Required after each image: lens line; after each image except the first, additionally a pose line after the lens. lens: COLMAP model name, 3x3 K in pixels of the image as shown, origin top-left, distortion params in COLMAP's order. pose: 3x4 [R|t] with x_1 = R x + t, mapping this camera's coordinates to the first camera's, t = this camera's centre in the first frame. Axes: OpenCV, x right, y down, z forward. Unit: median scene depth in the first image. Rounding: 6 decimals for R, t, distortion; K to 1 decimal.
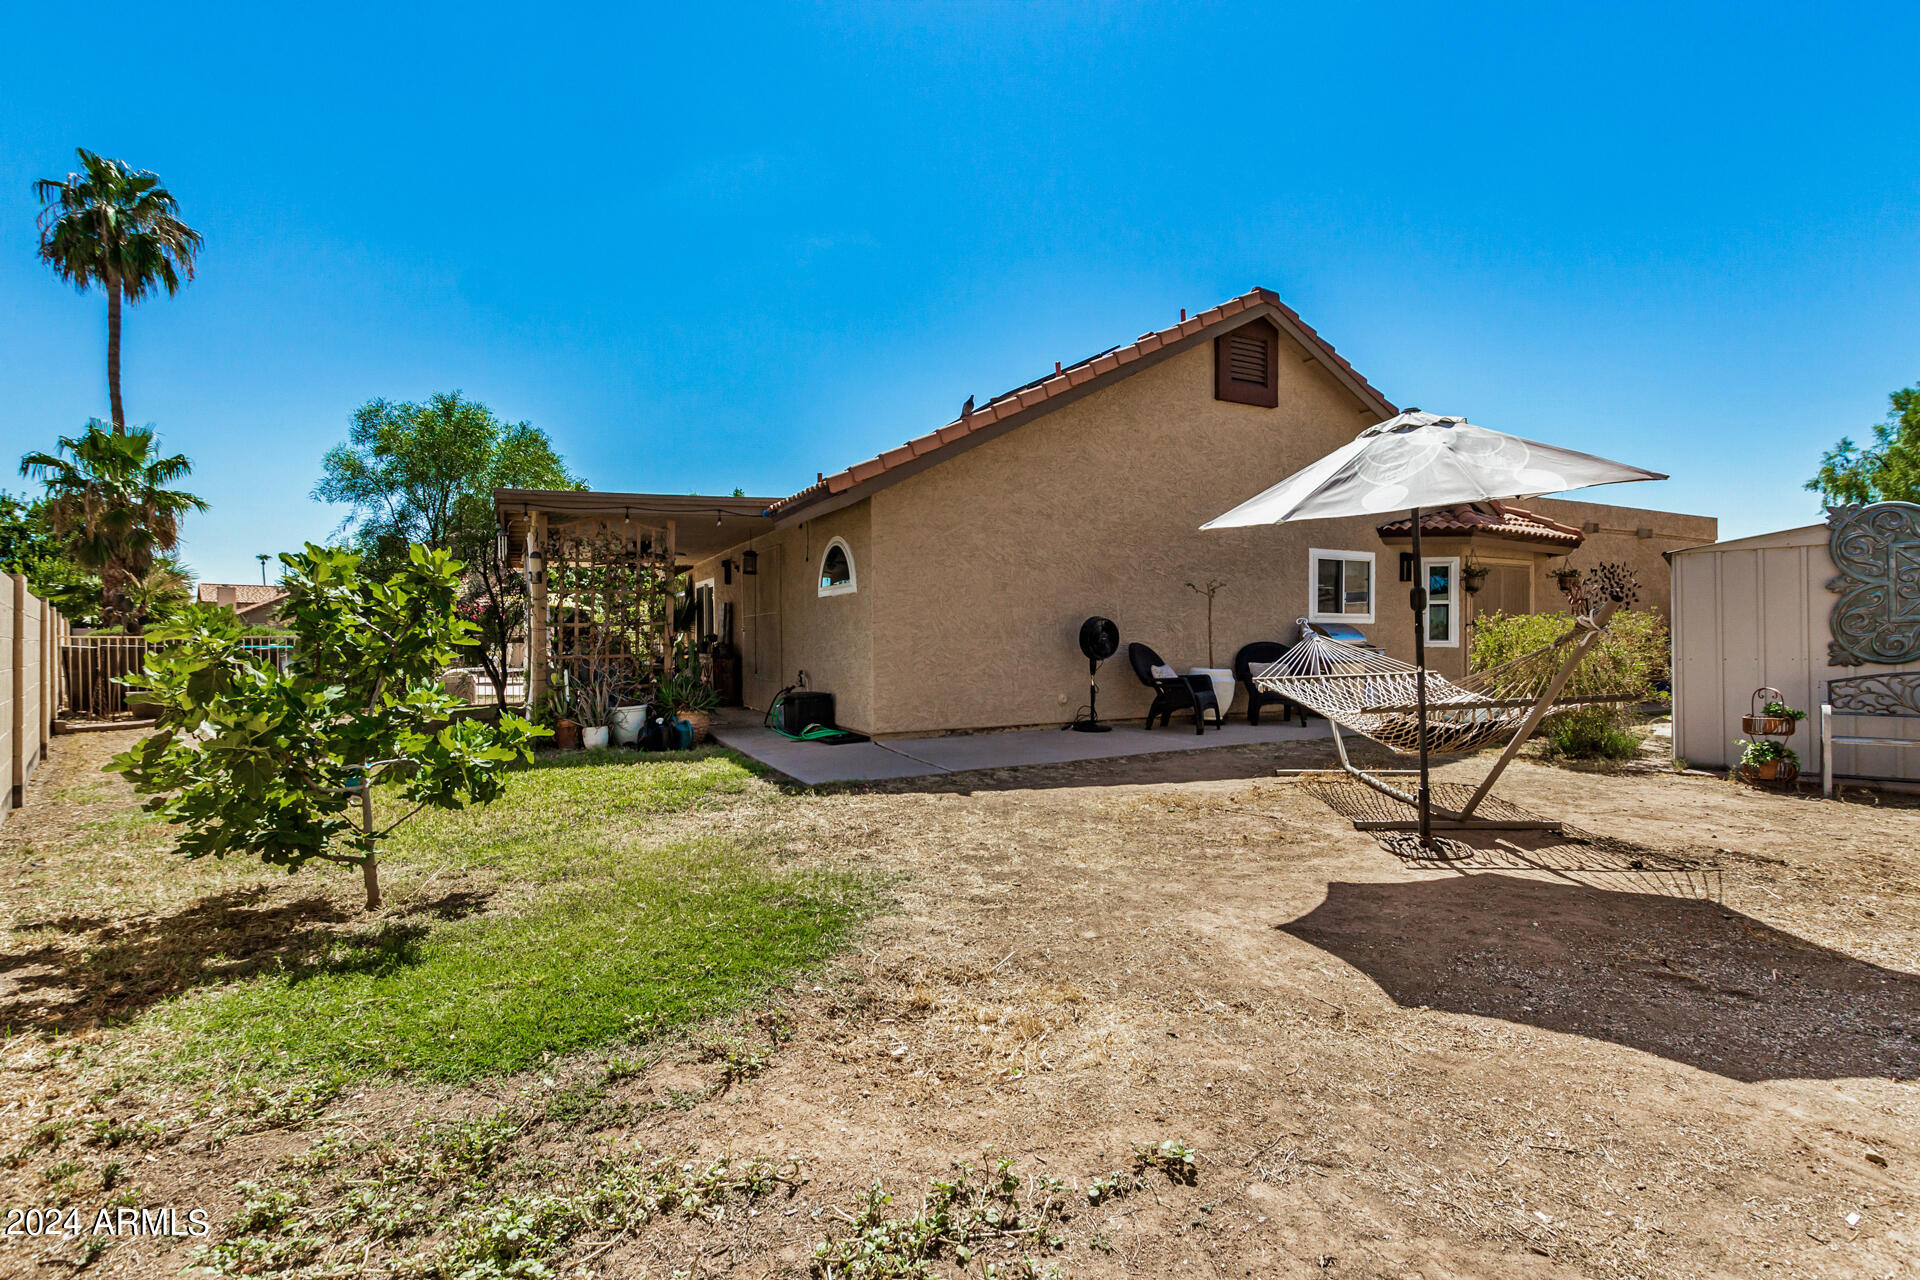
lens RADIAL K [[885.7, 0, 961.1], [0, 885.7, 641.0], [0, 0, 1]] dist [0.009551, -0.001208]
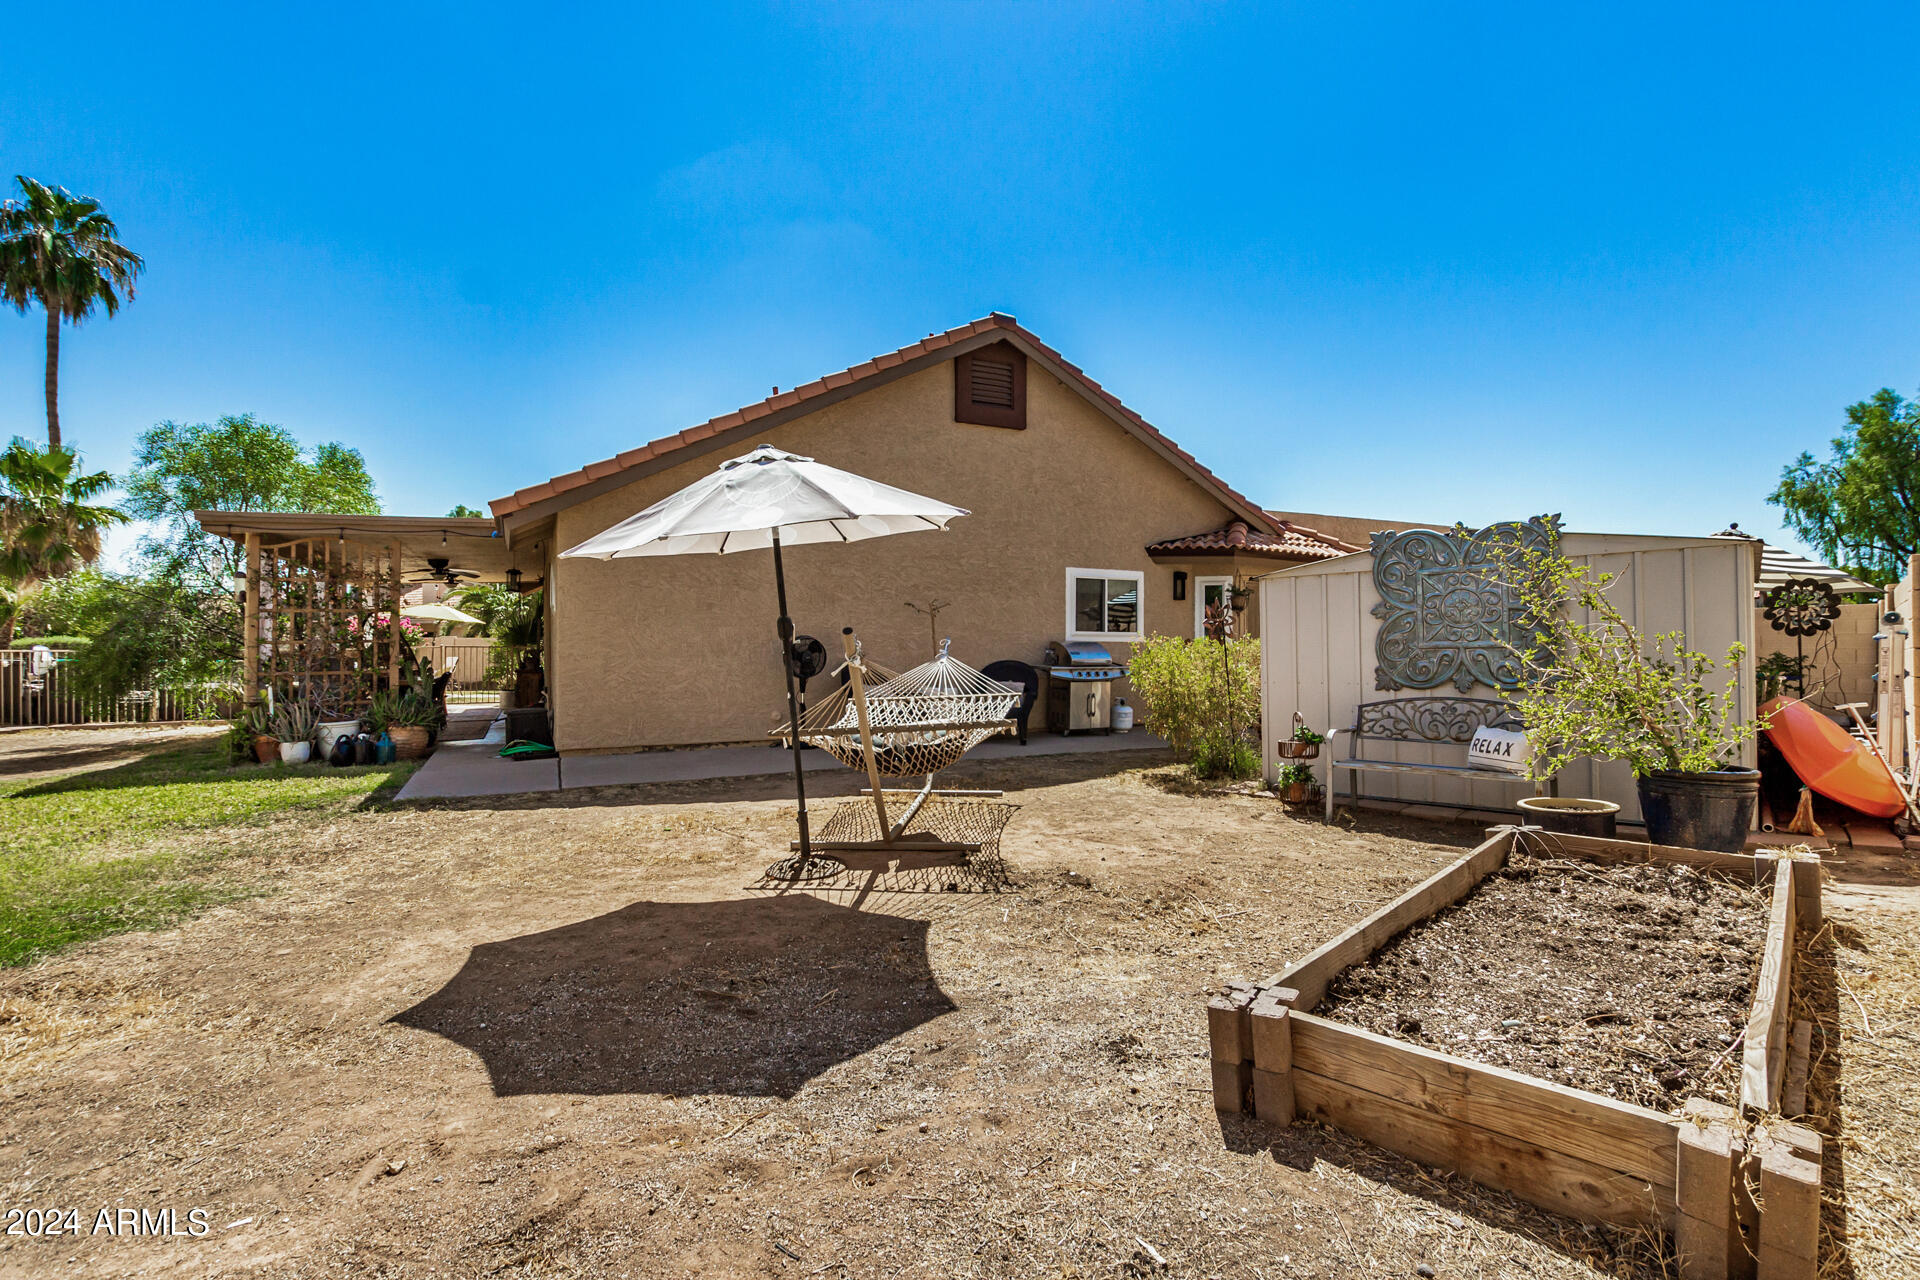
lens RADIAL K [[885.7, 0, 951.5], [0, 885.7, 644.4], [0, 0, 1]] dist [0.009551, -0.001208]
pose [[0.999731, 0.003551, -0.022920, 0.225799], [-0.003769, 0.999948, -0.009482, -0.005660], [0.022885, 0.009566, 0.999692, -0.008924]]
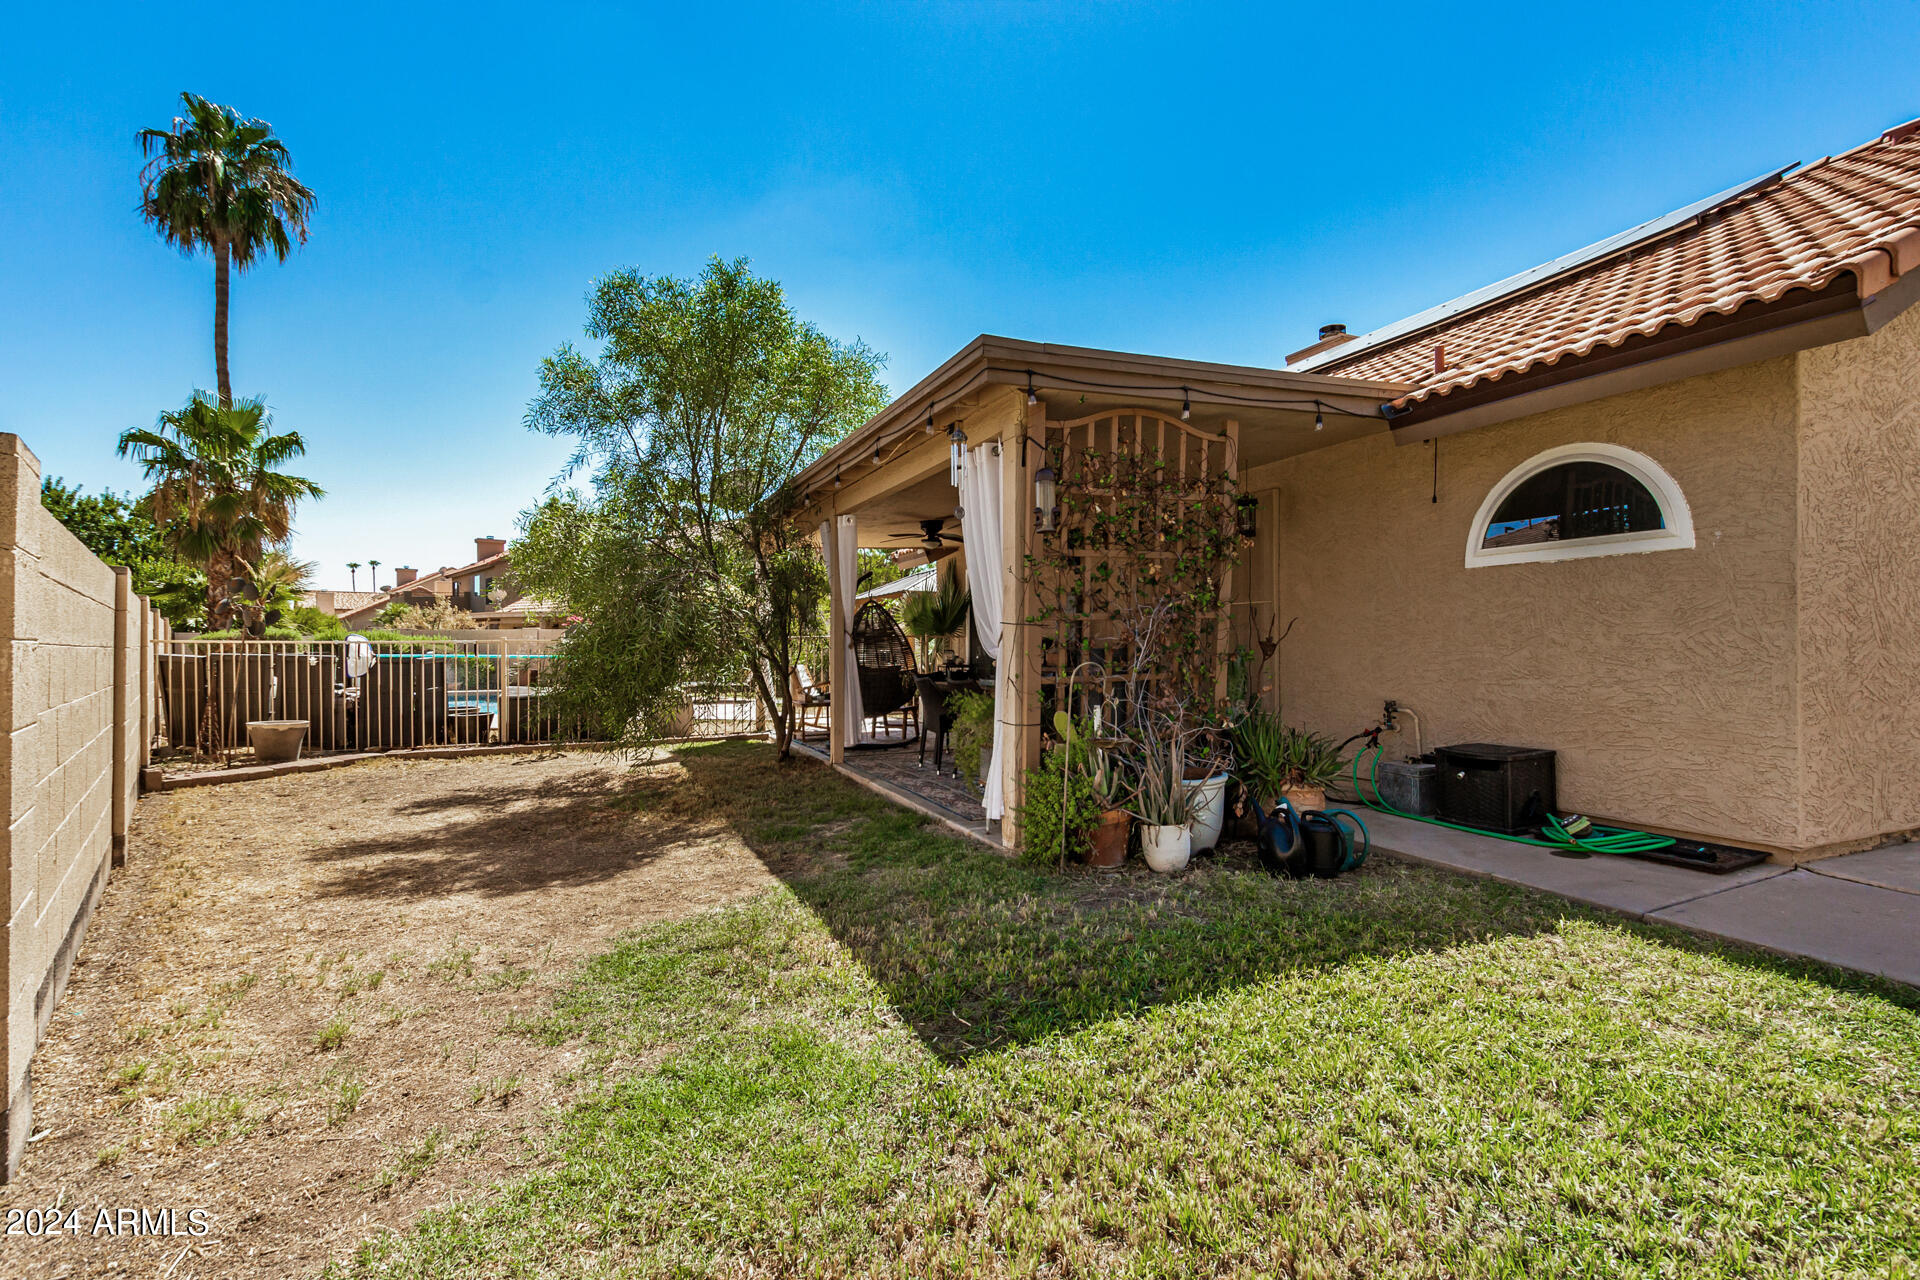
lens RADIAL K [[885.7, 0, 973.0], [0, 885.7, 641.7], [0, 0, 1]] dist [0.009551, -0.001208]
pose [[0.998564, -0.000170, -0.053580, -0.301844], [-0.000166, 0.999980, -0.006263, -0.000156], [0.053580, 0.006262, 0.998544, 0.305705]]
